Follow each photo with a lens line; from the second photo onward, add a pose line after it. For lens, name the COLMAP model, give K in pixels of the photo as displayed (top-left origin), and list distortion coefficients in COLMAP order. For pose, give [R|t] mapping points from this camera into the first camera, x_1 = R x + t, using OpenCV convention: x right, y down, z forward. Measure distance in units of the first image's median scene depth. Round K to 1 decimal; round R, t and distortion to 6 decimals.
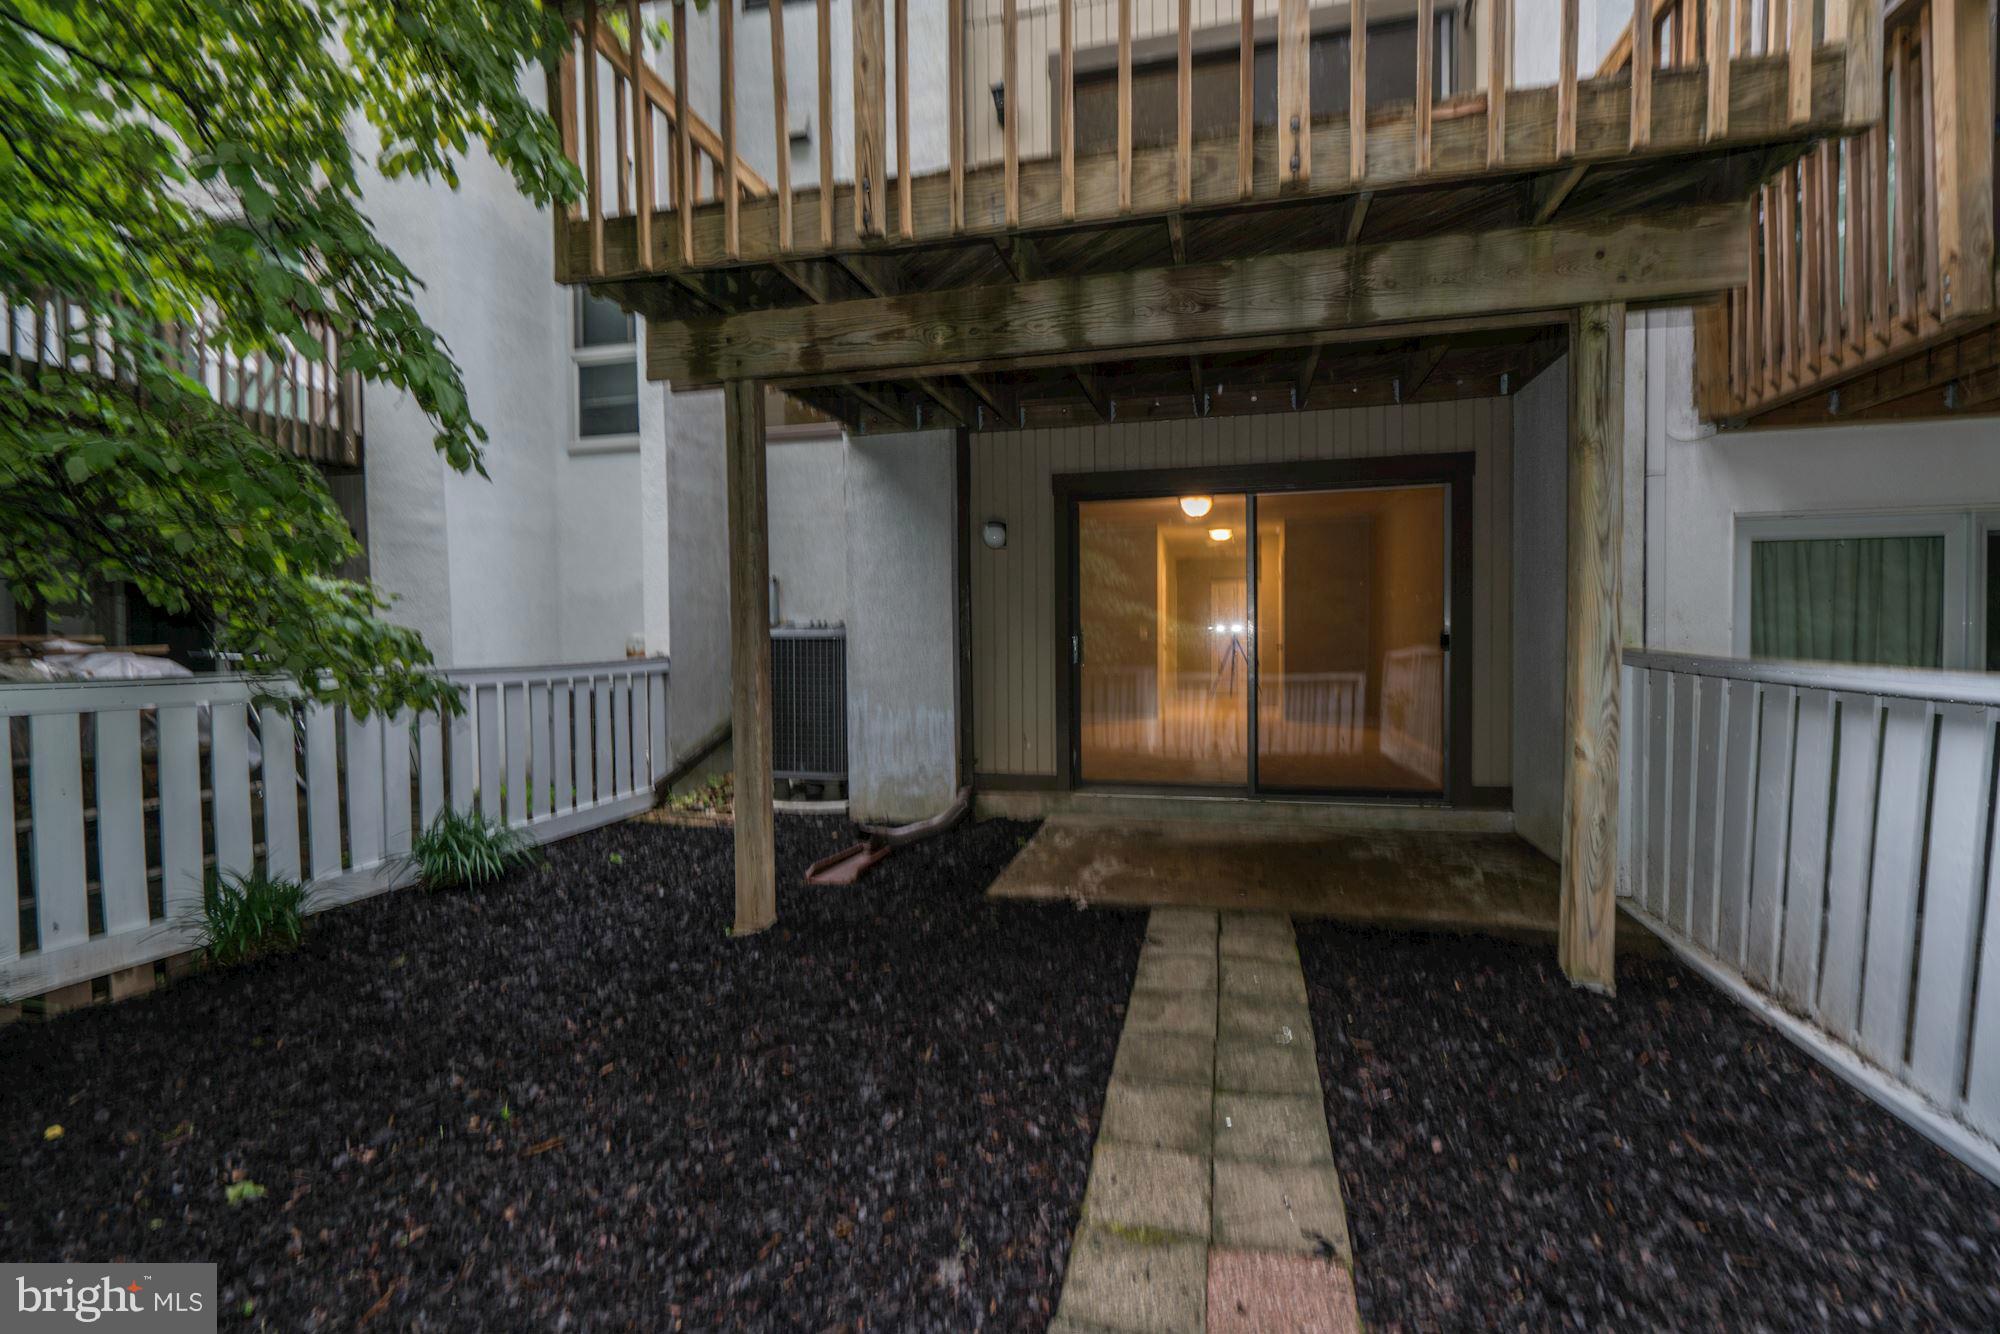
lens RADIAL K [[904.6, 0, 1000.0], [0, 904.6, 667.0], [0, 0, 1]] dist [-0.052236, 0.026053]
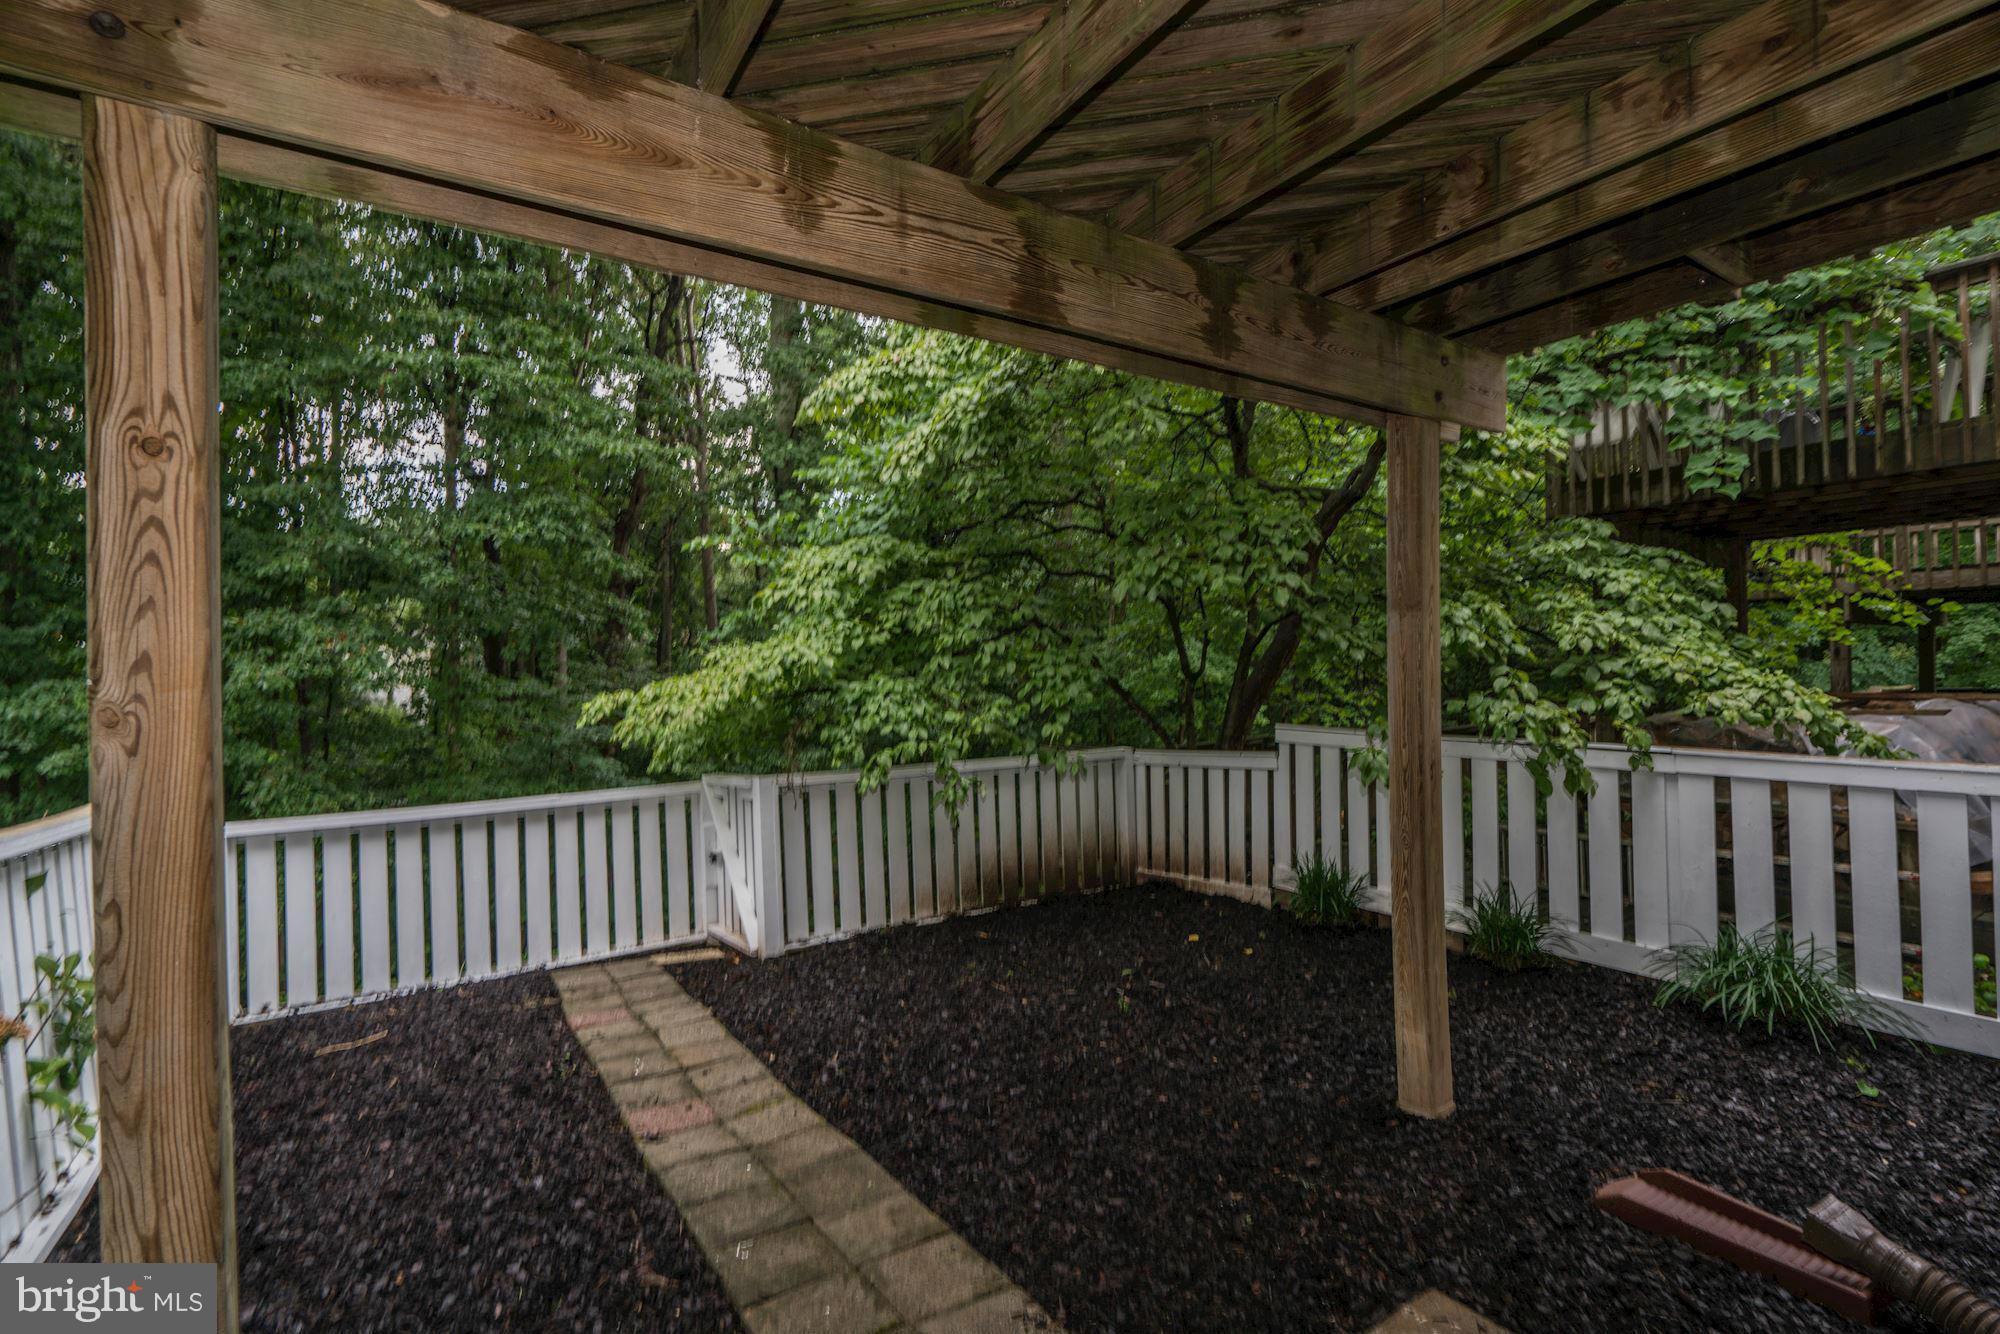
lens RADIAL K [[904.6, 0, 1000.0], [0, 904.6, 667.0], [0, 0, 1]] dist [-0.052236, 0.026053]
pose [[-0.676012, 0.011509, -0.736801, 0.825063], [0.007564, 0.999934, 0.008680, -0.165547], [0.736852, 0.000294, -0.676054, 1.874441]]
